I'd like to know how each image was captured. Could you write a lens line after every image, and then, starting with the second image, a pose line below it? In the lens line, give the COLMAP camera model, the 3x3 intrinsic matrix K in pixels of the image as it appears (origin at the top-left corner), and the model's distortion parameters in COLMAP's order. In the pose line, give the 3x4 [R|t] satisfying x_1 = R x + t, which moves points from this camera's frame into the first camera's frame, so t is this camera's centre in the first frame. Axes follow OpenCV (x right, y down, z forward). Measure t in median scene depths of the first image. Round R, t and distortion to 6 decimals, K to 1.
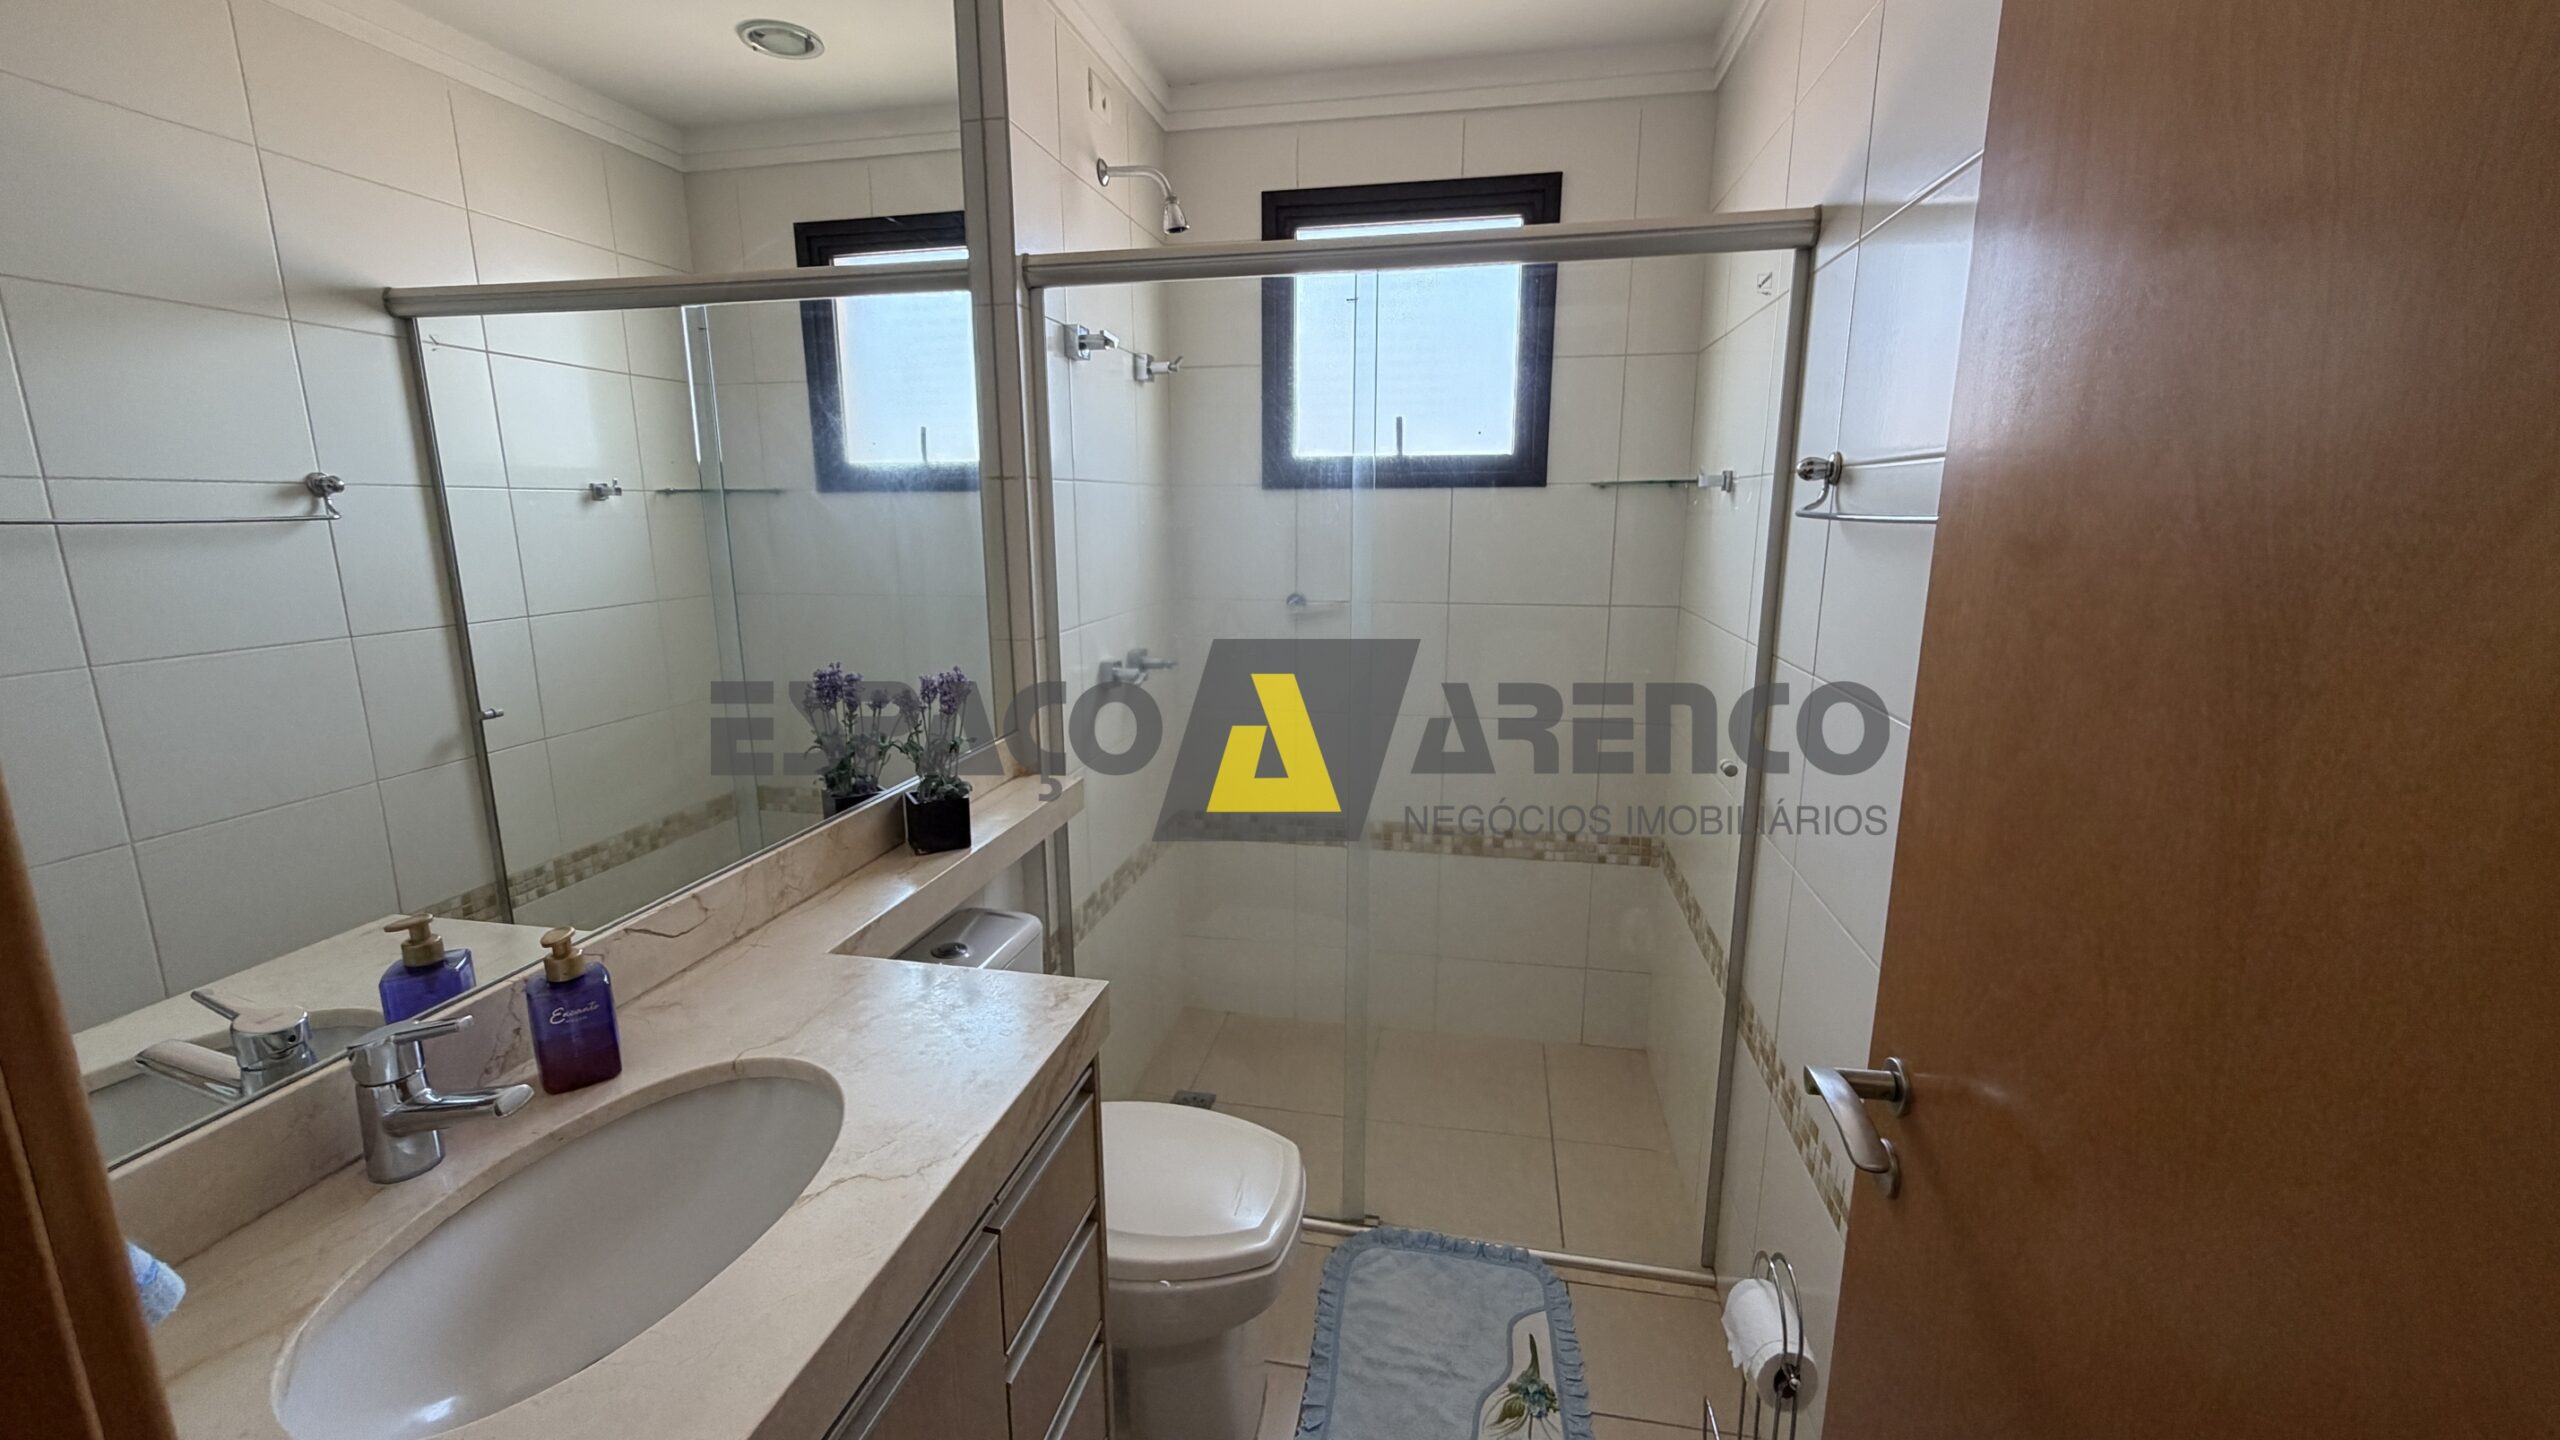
lens RADIAL K [[1020.5, 0, 1266.1], [0, 1020.5, 713.3], [0, 0, 1]] dist [-0.002103, -0.000261]
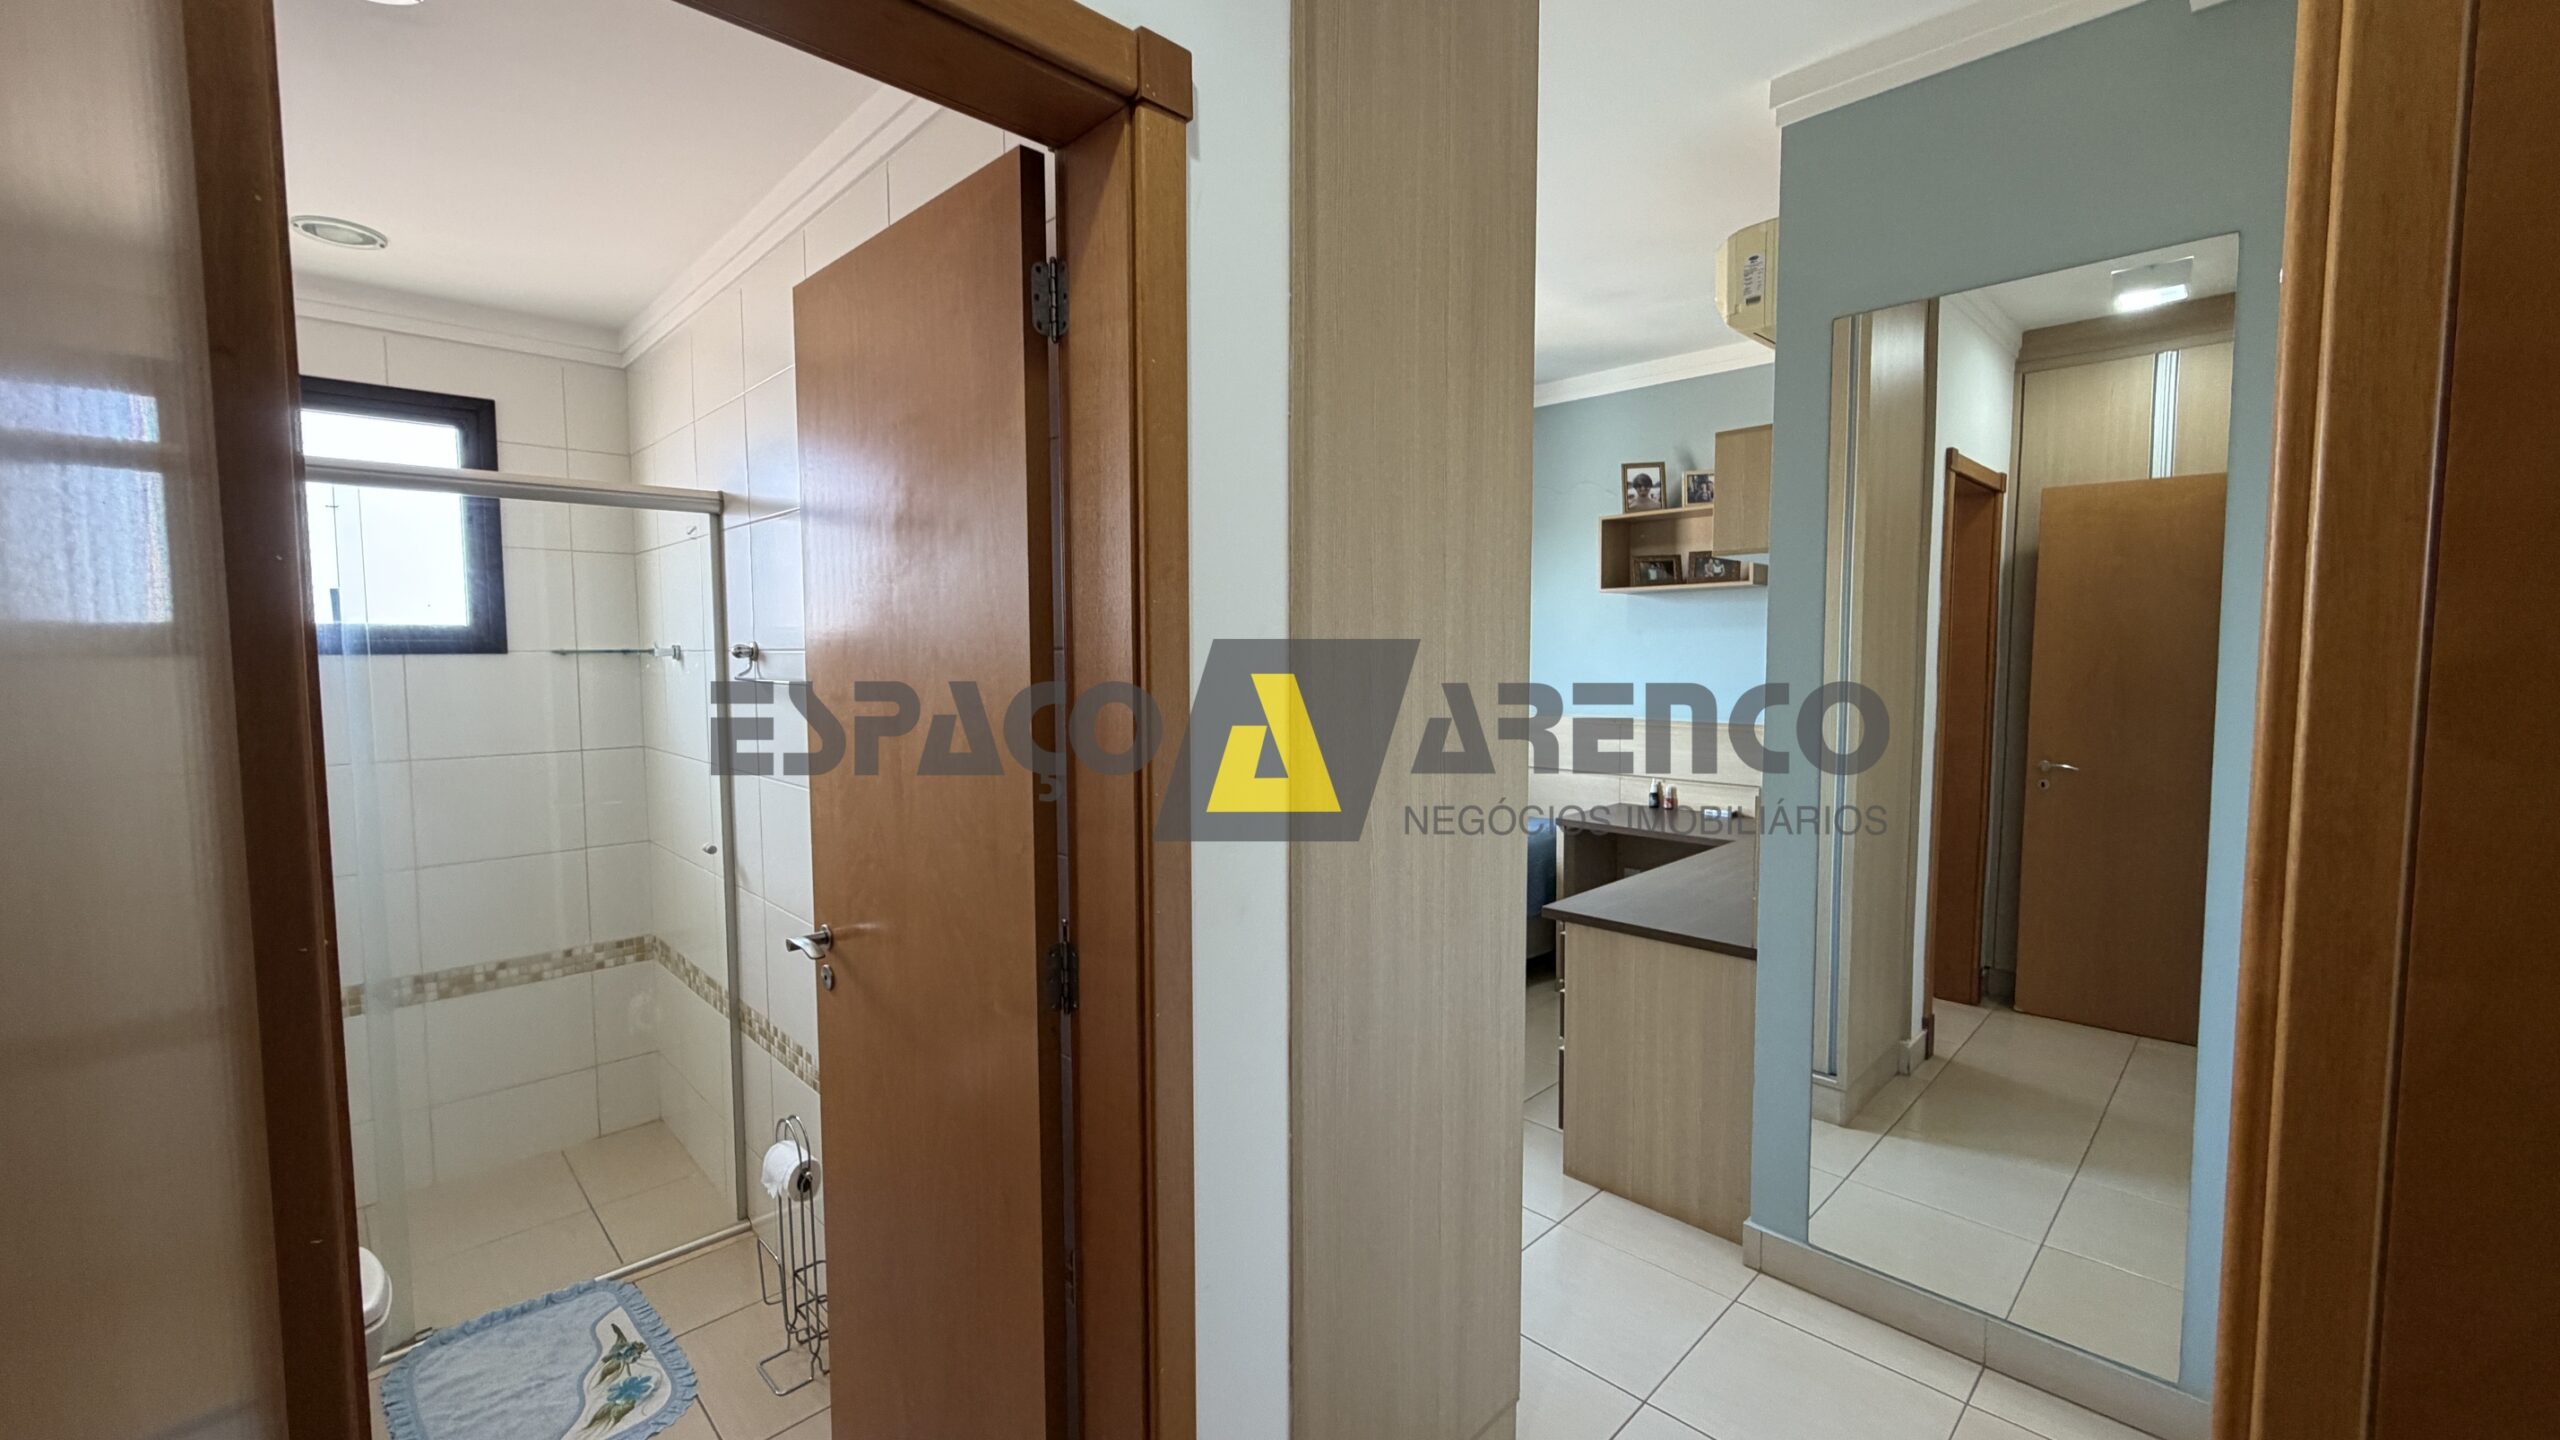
lens RADIAL K [[1031.0, 0, 1280.0], [0, 1031.0, 720.0], [0, 0, 1]] dist [-0.002906, -0.000027]
pose [[0.557907, -0.054312, 0.828124, -0.262452], [0.166412, 0.984911, -0.047517, 0.068471], [-0.813048, 0.164320, 0.558527, -0.449357]]
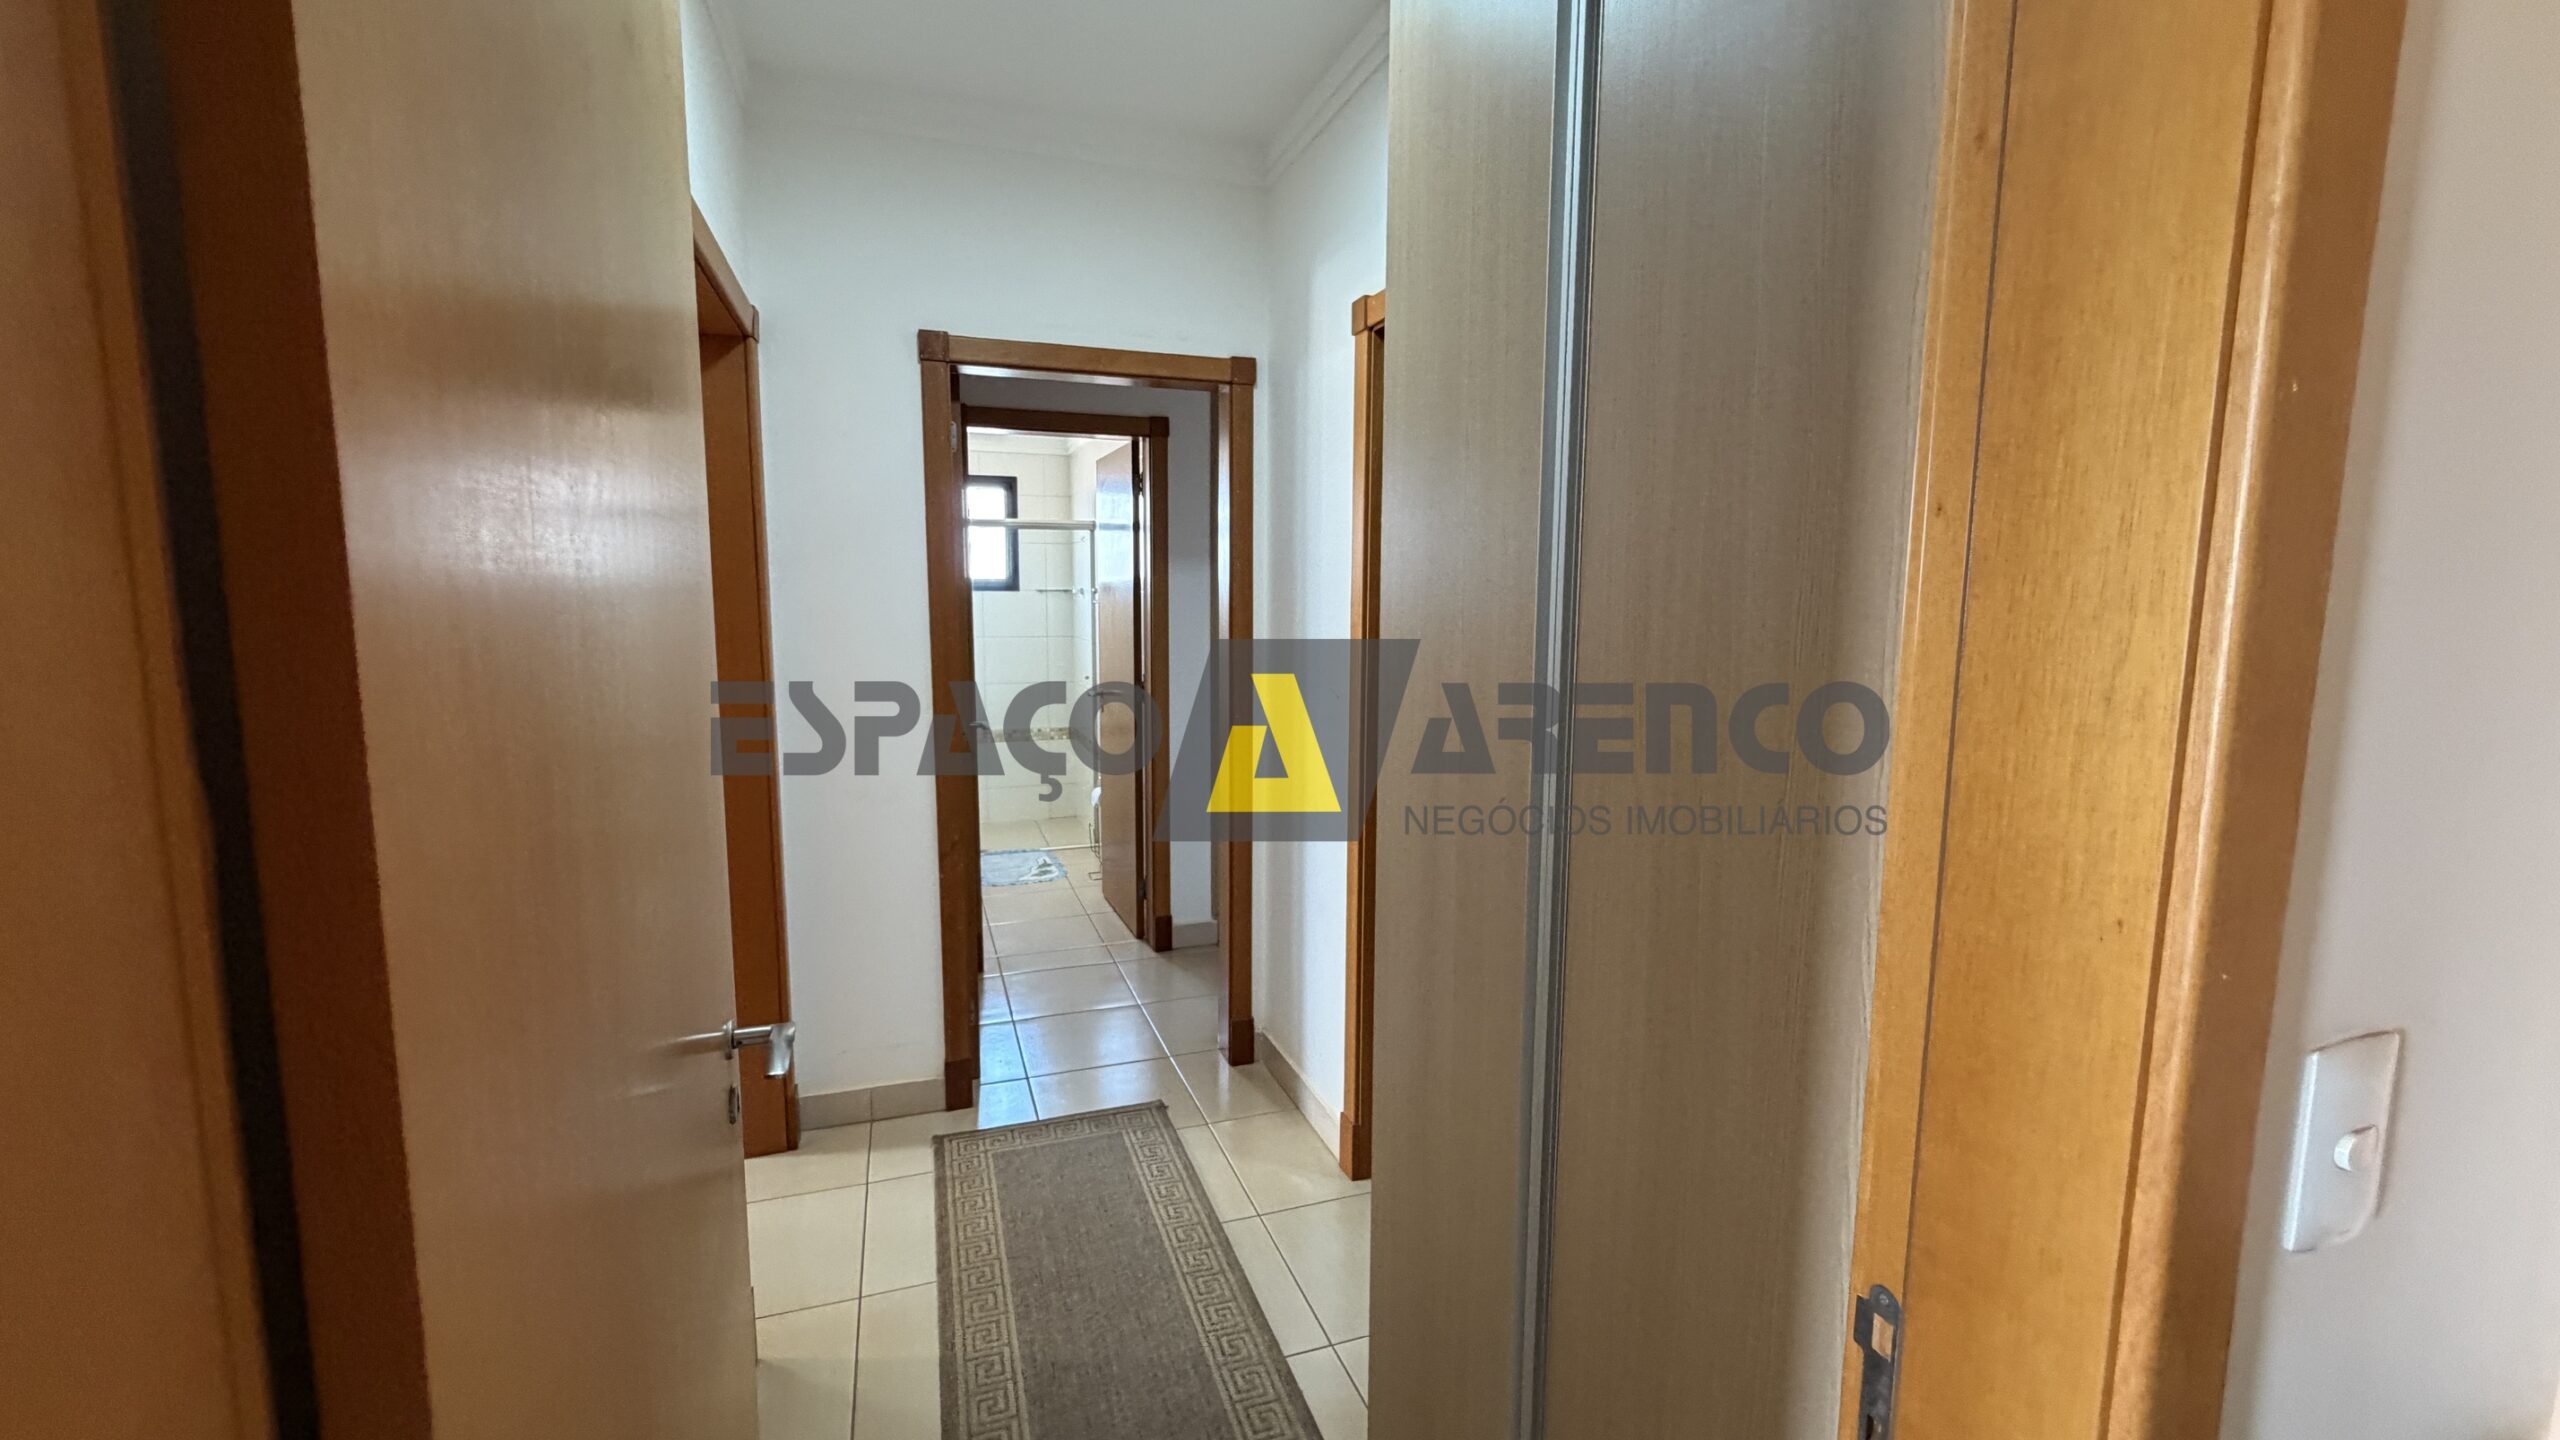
lens RADIAL K [[1020.5, 0, 1266.1], [0, 1020.5, 713.3], [0, 0, 1]] dist [-0.002103, -0.000261]
pose [[0.857735, -0.047320, 0.511909, -0.699703], [0.089621, 0.994271, -0.058258, 0.387879], [-0.506220, 0.095848, 0.857062, -1.988367]]
